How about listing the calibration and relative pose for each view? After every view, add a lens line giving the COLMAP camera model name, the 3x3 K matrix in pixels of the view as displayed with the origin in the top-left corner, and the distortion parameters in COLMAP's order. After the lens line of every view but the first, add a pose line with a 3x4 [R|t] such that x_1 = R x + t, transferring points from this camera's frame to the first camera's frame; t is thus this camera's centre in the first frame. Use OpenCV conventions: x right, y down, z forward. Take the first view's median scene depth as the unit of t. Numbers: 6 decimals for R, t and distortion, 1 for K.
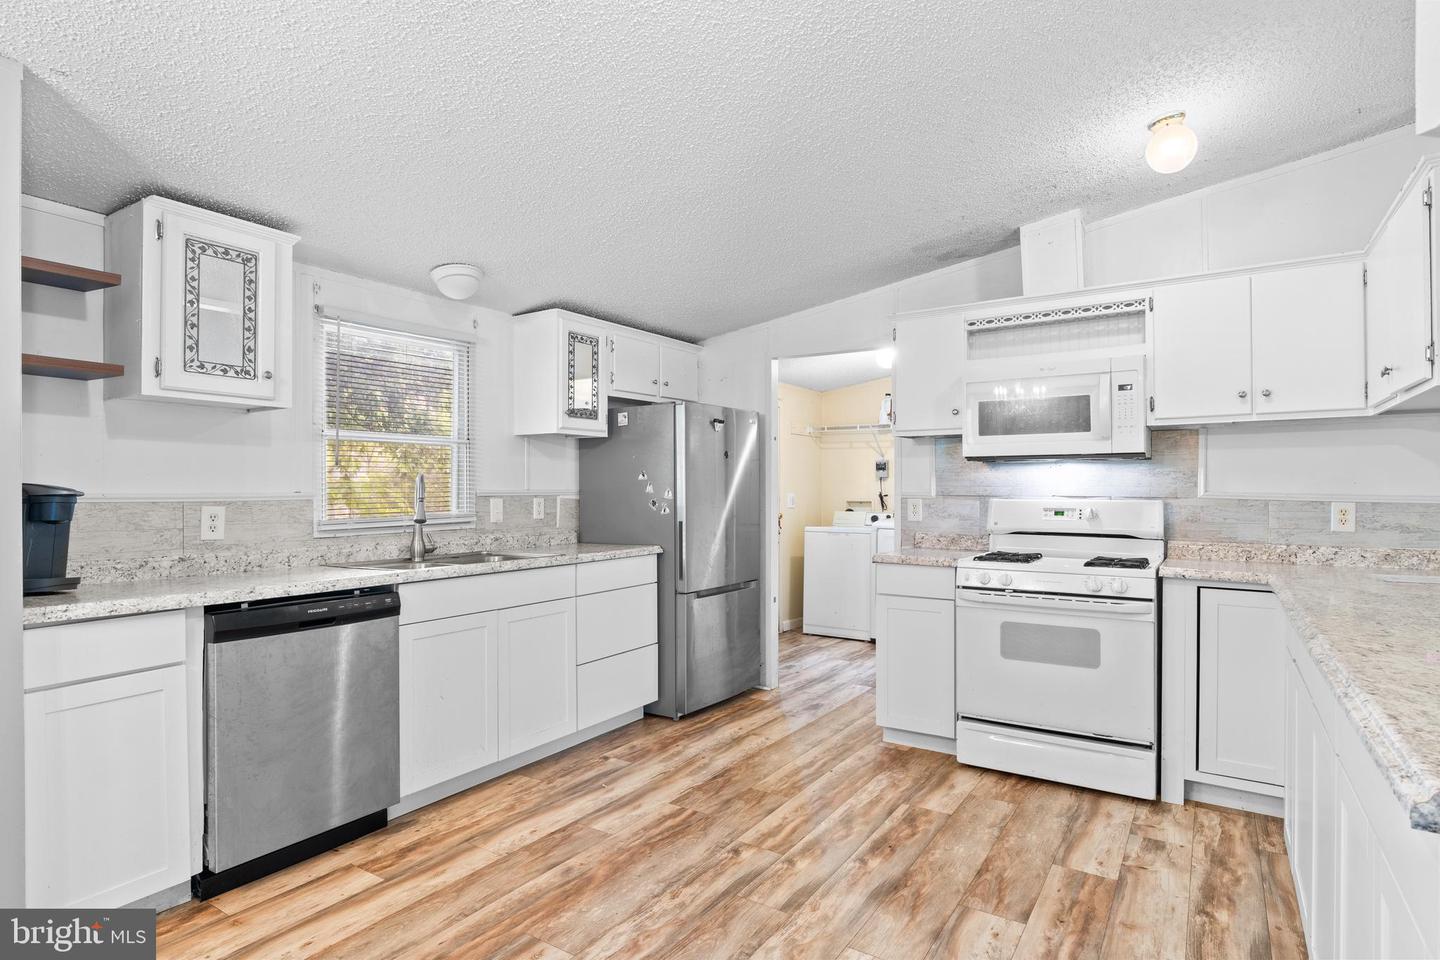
lens RADIAL K [[760.3, 0, 718.3], [0, 760.3, 480.2], [0, 0, 1]] dist [-0.000903, -0.001813]
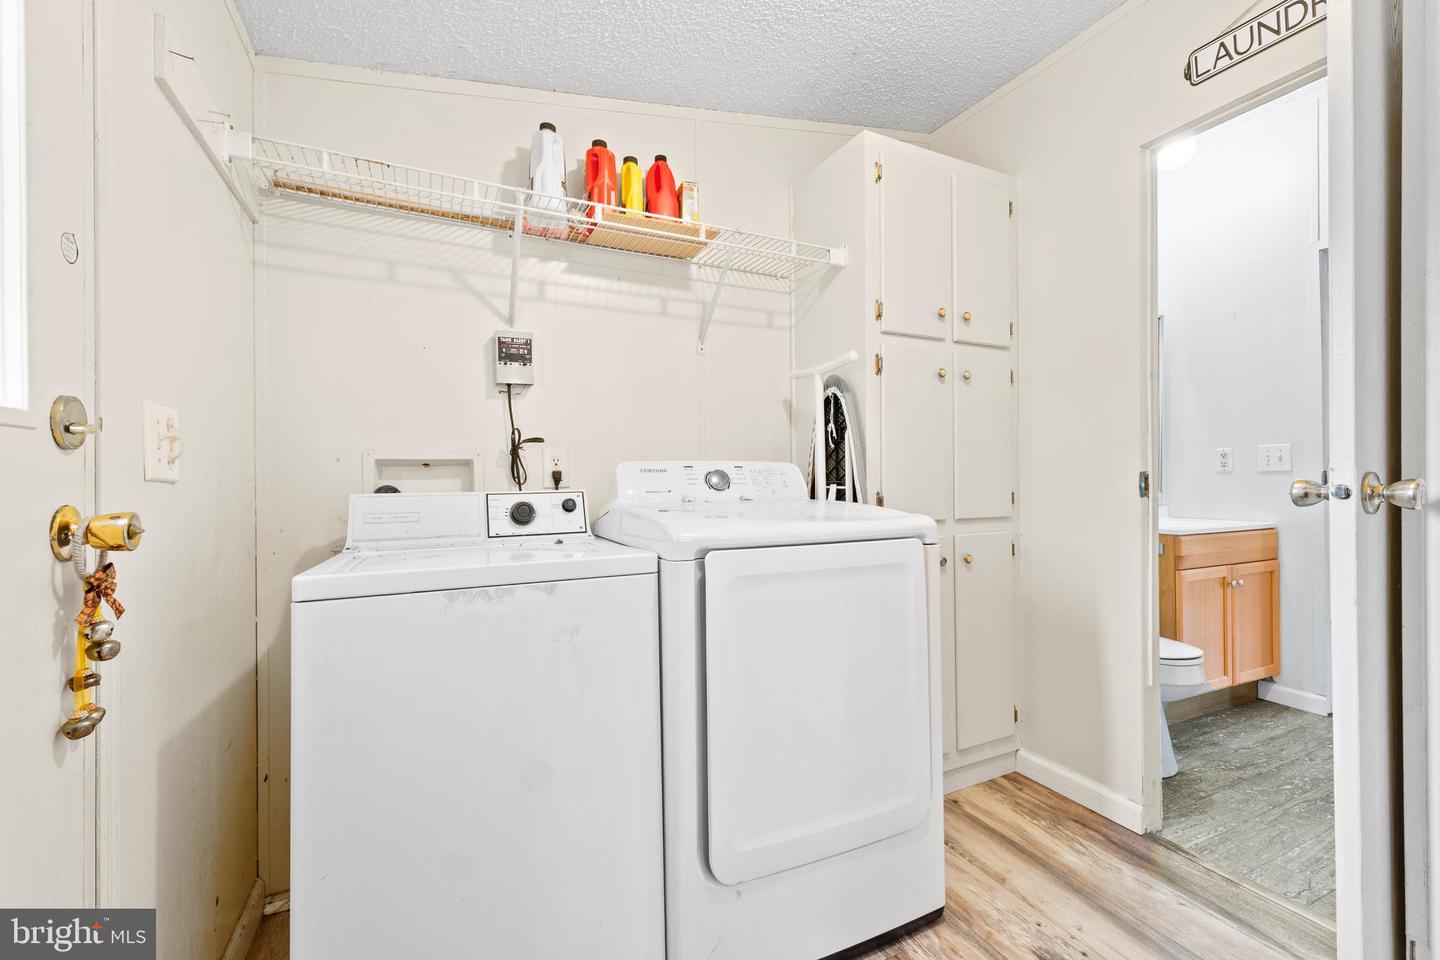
lens RADIAL K [[603.3, 0, 717.6], [0, 603.3, 479.2], [0, 0, 1]] dist [0.009246, -0.001644]
pose [[0.522232, -0.006266, 0.852780, 0.085399], [0.001607, 0.999978, 0.006364, 0.074209], [-0.852802, -0.001953, 0.522231, 1.680258]]
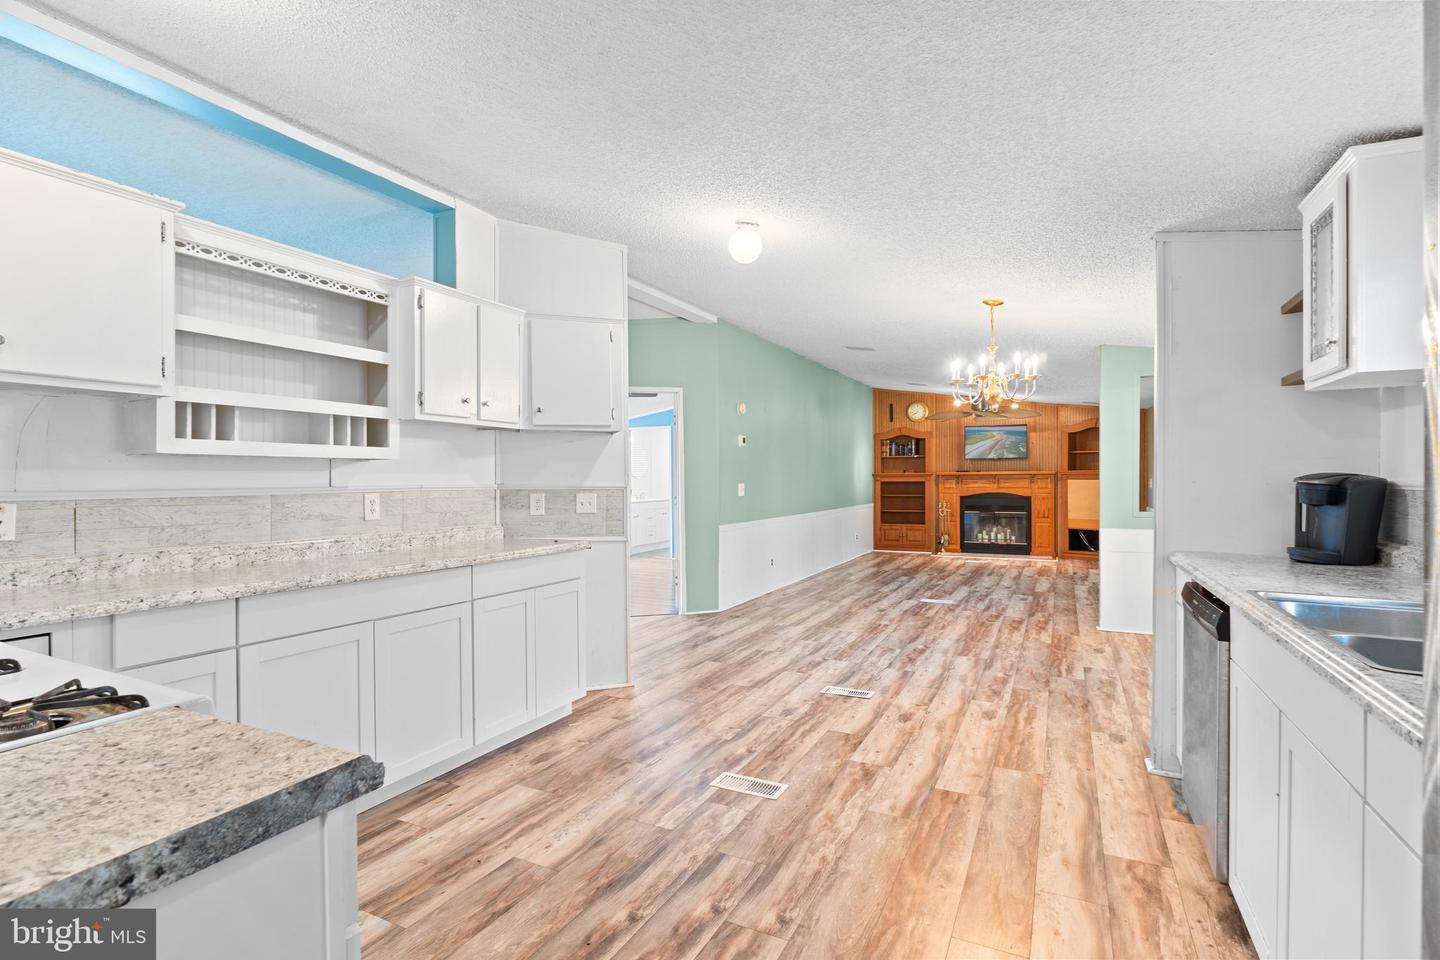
lens RADIAL K [[685.2, 0, 721.3], [0, 685.2, 481.0], [0, 0, 1]] dist [0.002402, 0.000950]
pose [[-0.993837, 0.004913, -0.110743, 0.135846], [0.006256, 0.999911, -0.011786, 0.017102], [0.110675, -0.012406, -0.993779, 1.394049]]
